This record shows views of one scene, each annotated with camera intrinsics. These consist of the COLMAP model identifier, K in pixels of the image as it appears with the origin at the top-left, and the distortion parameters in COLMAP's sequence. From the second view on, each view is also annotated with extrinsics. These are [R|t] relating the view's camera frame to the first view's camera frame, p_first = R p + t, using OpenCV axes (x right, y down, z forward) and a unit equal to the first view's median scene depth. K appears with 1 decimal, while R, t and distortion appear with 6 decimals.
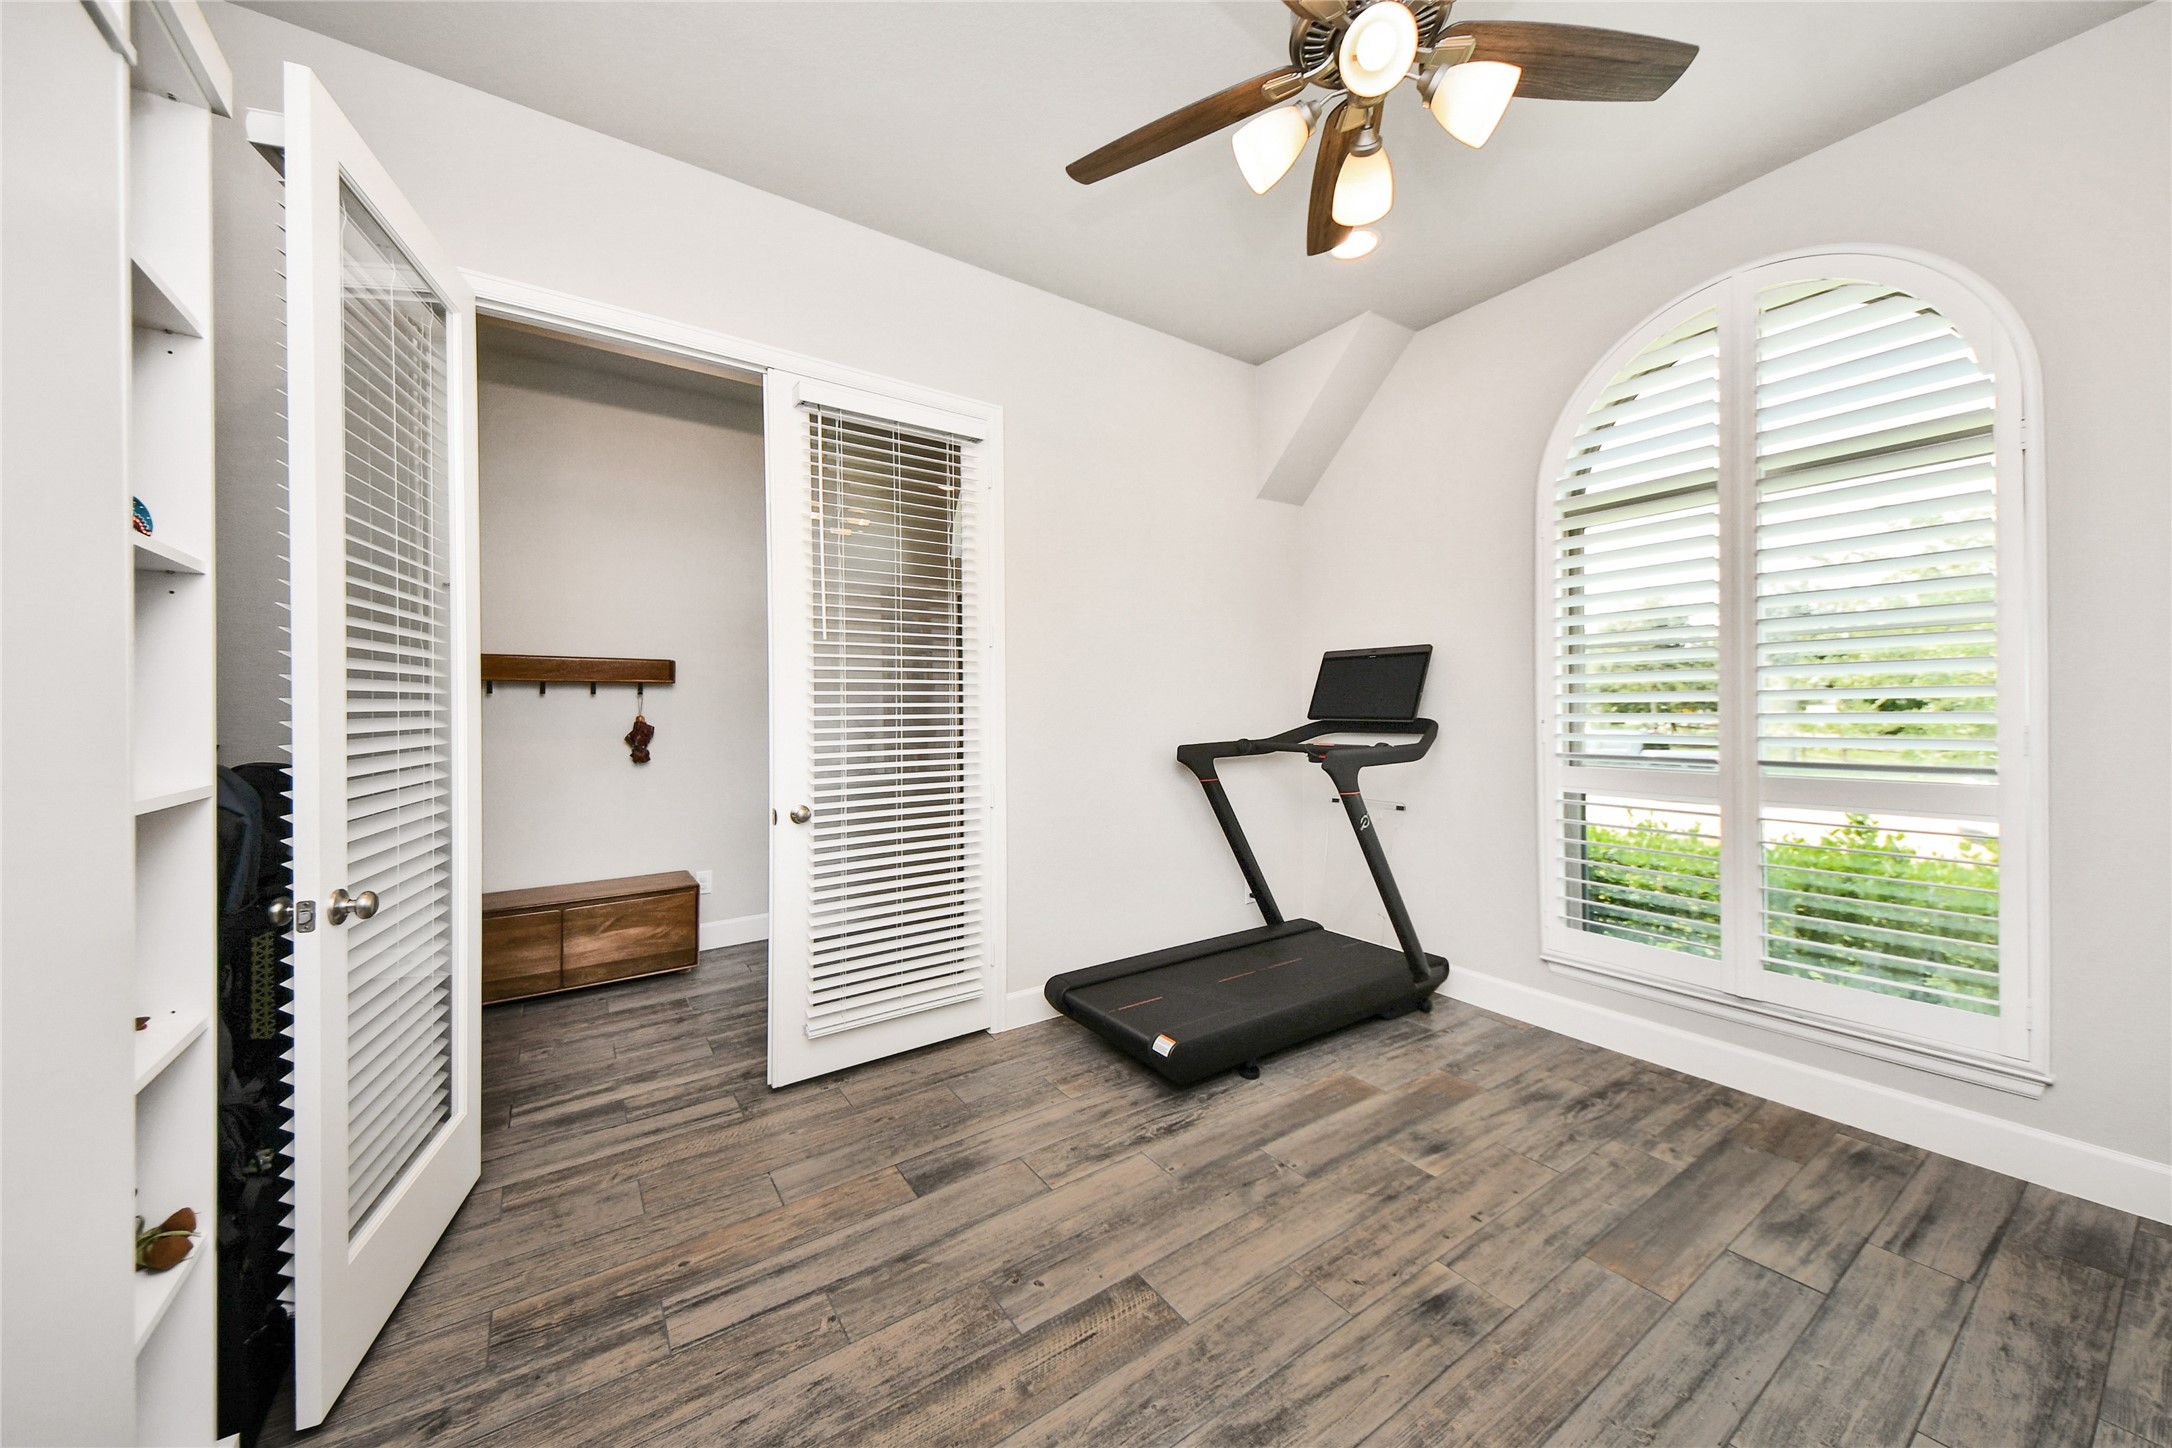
lens RADIAL K [[778.9, 0, 1071.2], [0, 778.9, 718.5], [0, 0, 1]] dist [0.045827, -0.000145]
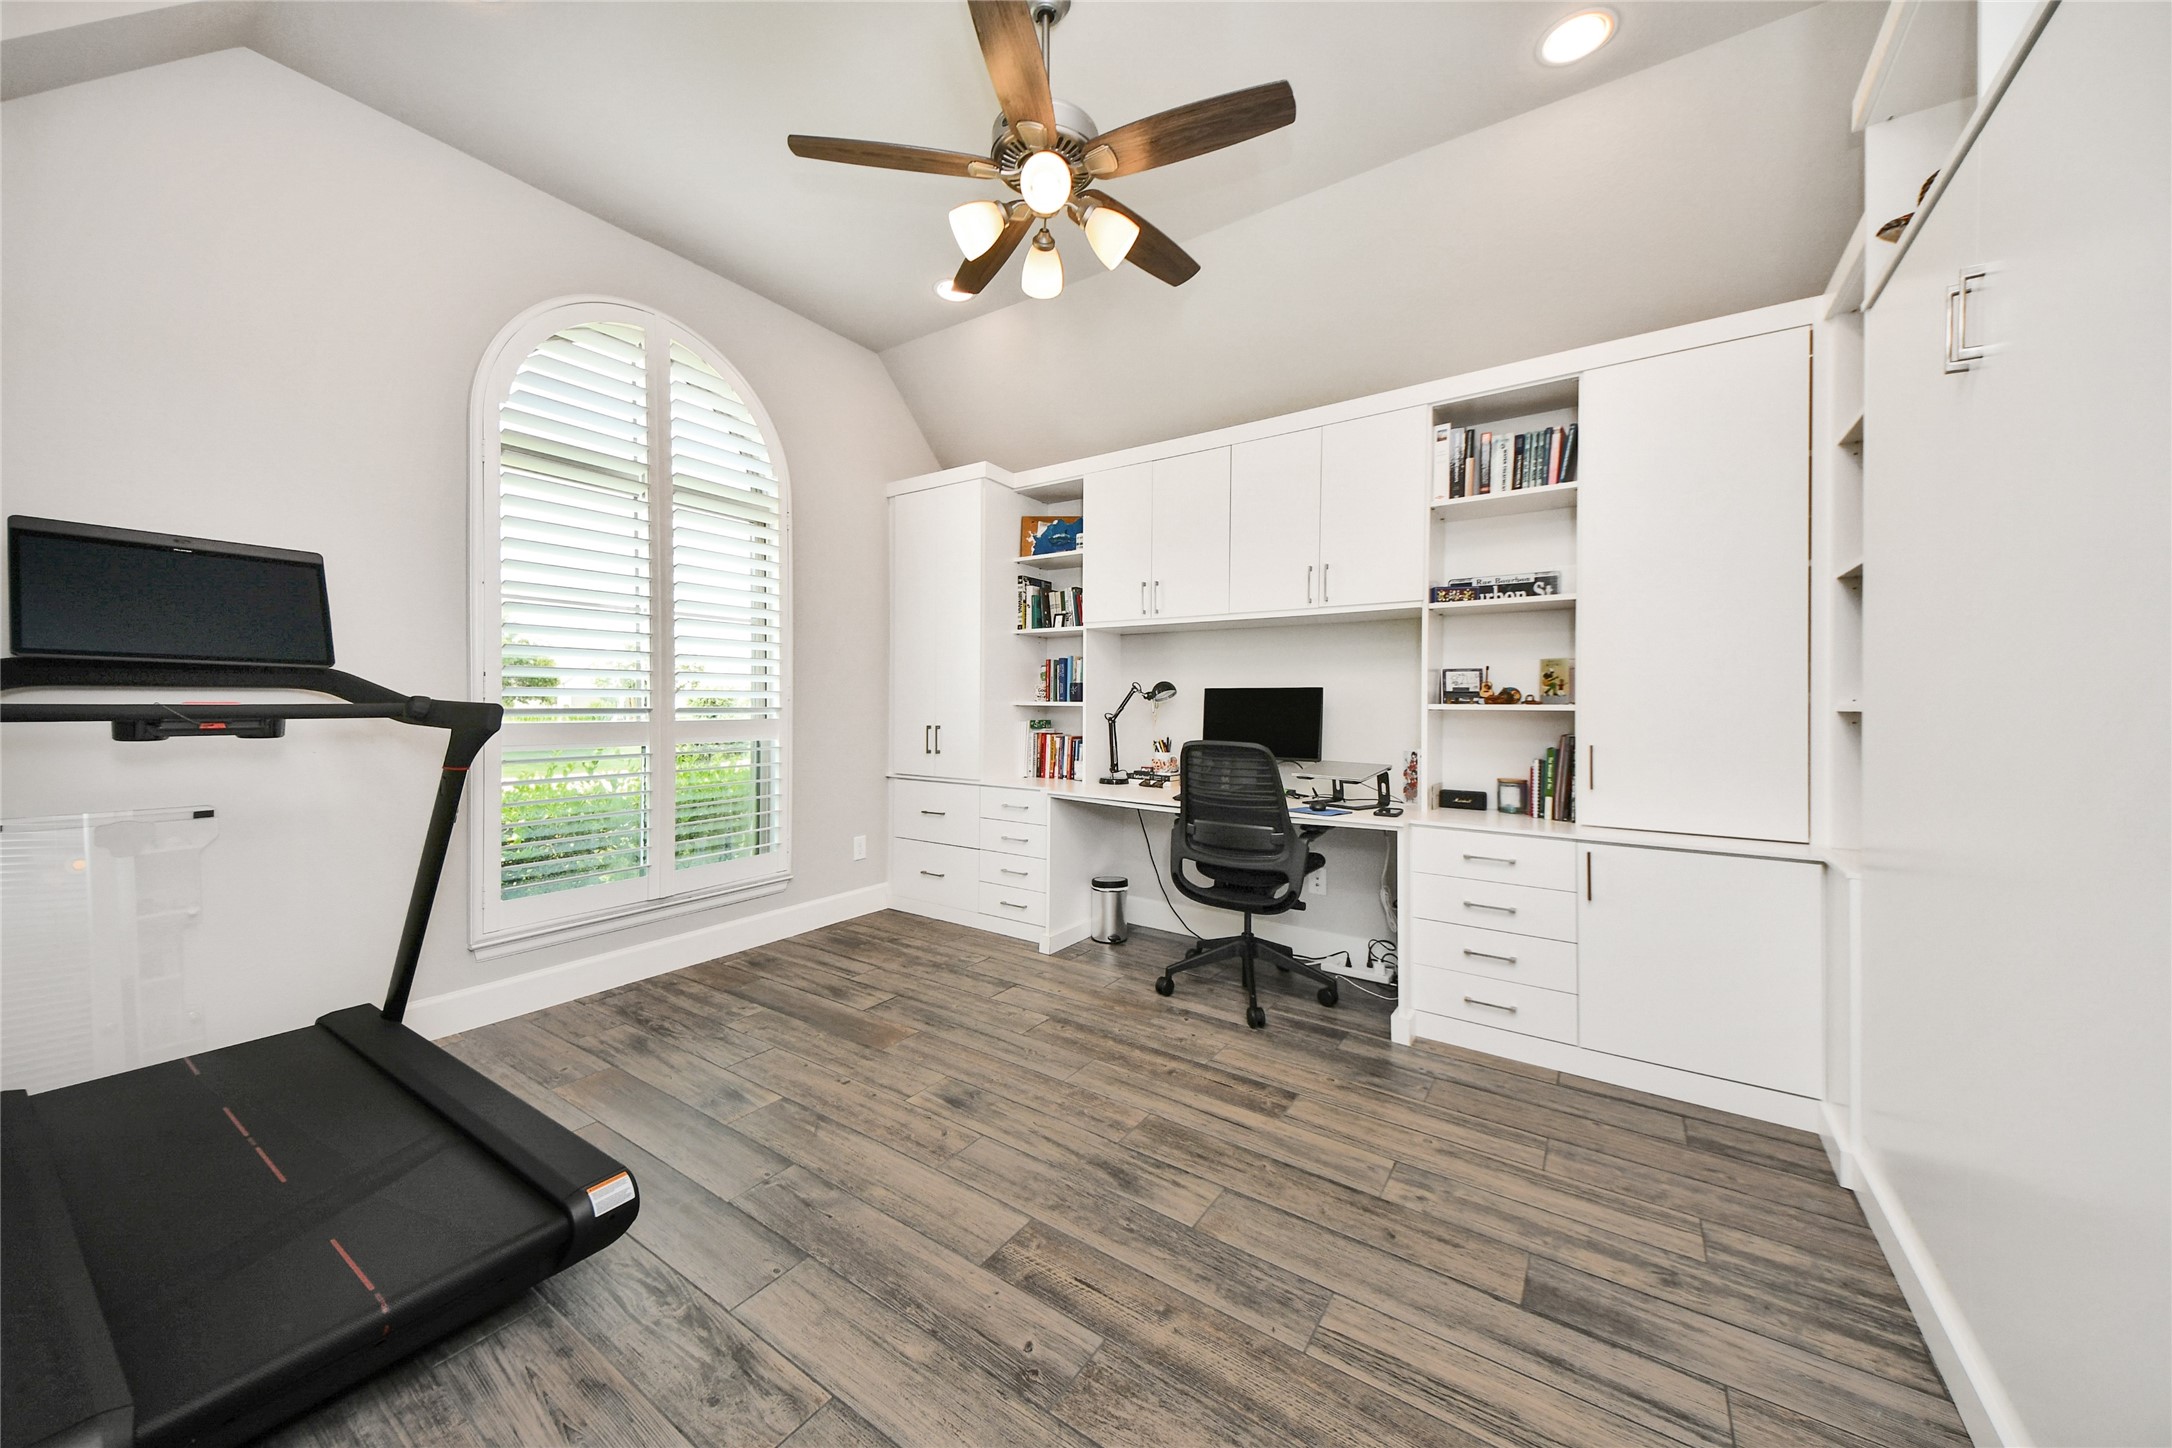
lens RADIAL K [[778.9, 0, 1071.2], [0, 778.9, 718.5], [0, 0, 1]] dist [0.045827, -0.000145]
pose [[-0.361176, -0.015870, 0.932363, -0.792161], [0.005167, 0.999806, 0.019020, 0.068692], [-0.932483, 0.011687, -0.361024, 1.244998]]
